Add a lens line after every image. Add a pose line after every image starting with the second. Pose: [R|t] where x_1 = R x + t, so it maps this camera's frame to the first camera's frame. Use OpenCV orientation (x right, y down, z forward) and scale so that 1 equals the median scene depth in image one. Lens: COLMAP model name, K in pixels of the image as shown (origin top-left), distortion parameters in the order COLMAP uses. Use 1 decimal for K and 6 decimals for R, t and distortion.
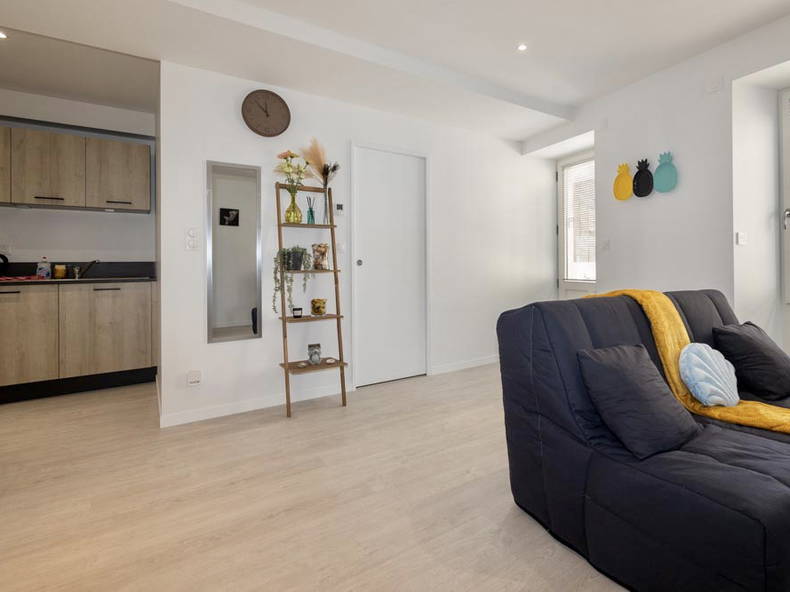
lens RADIAL K [[389.5, 0, 415.4], [0, 389.5, 293.9], [0, 0, 1]] dist [0.001048, 0.000090]
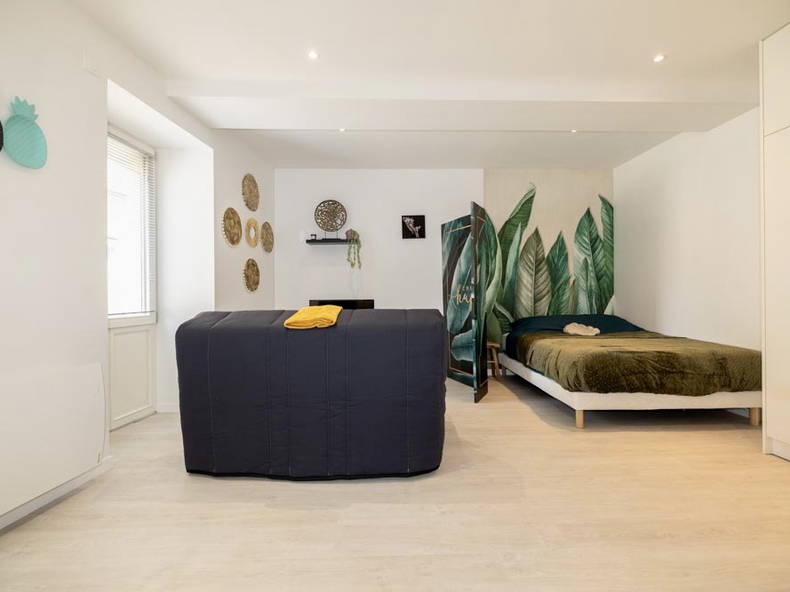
lens RADIAL K [[399.6, 0, 395.0], [0, 399.6, 296.0], [0, 0, 1]] dist [-0.000332, -0.000234]
pose [[-0.880893, 0.025235, 0.472643, -0.152201], [0.051257, 0.997791, 0.042259, -0.055778], [-0.470532, 0.061451, -0.880240, 1.310758]]
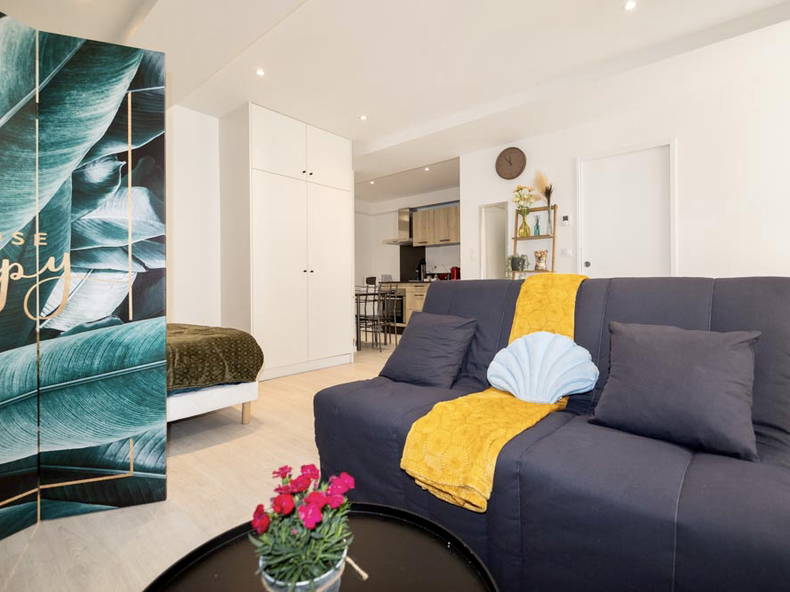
lens RADIAL K [[389.5, 0, 415.4], [0, 389.5, 293.9], [0, 0, 1]] dist [0.001048, 0.000090]
pose [[0.360595, 0.019880, -0.932511, 0.827116], [-0.050029, 0.998746, 0.001946, 0.033083], [0.931380, 0.045951, 0.361137, 0.166305]]
